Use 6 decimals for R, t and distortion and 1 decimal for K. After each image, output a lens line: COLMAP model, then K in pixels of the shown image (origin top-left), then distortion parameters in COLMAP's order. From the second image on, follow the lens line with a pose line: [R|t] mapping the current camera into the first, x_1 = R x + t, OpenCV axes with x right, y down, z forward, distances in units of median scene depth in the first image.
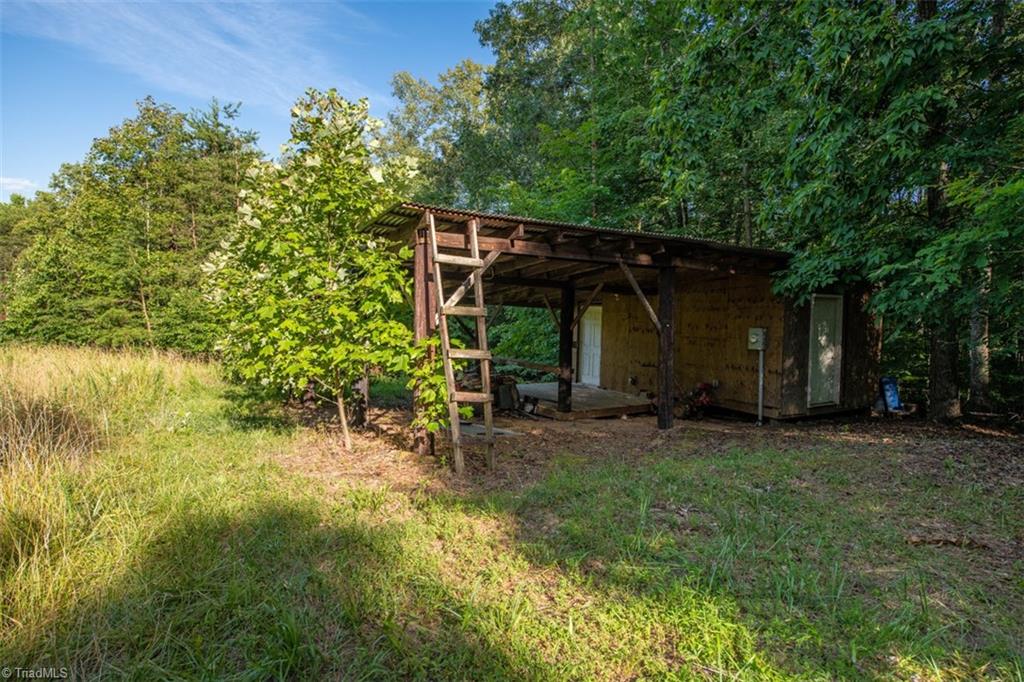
lens RADIAL K [[593.8, 0, 512.0], [0, 593.8, 341.0], [0, 0, 1]] dist [-0.000259, 0.000196]
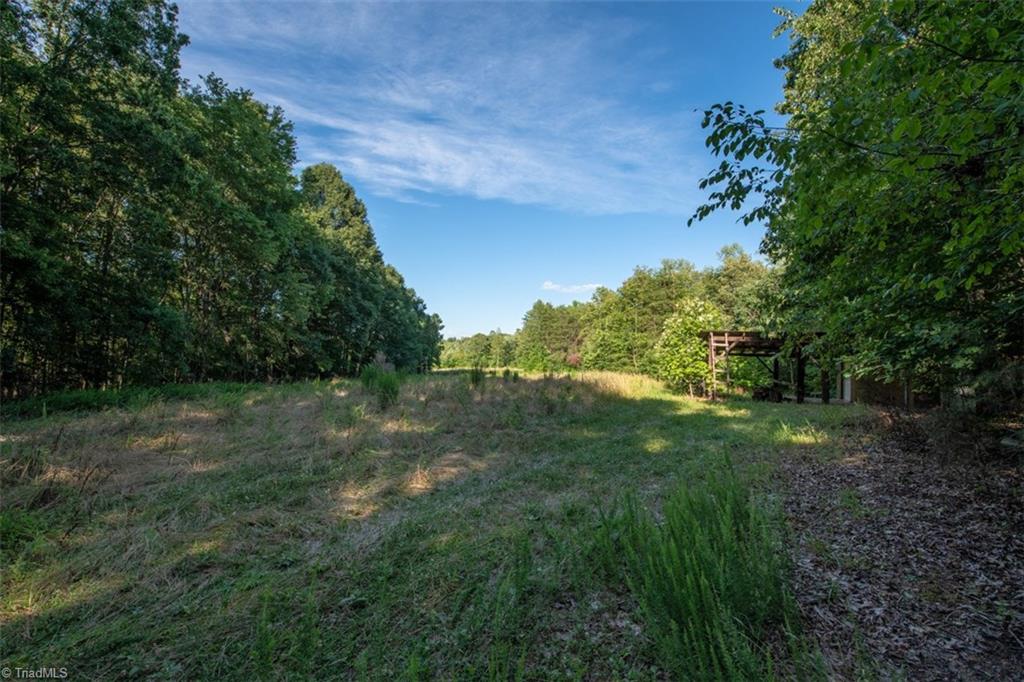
lens RADIAL K [[436.1, 0, 512.0], [0, 436.1, 341.0], [0, 0, 1]] dist [-0.000241, -0.000053]
pose [[0.687099, -0.025009, -0.726133, 0.298247], [-0.044899, 0.996036, -0.076790, 0.031054], [0.725175, 0.085365, 0.683252, -0.529309]]
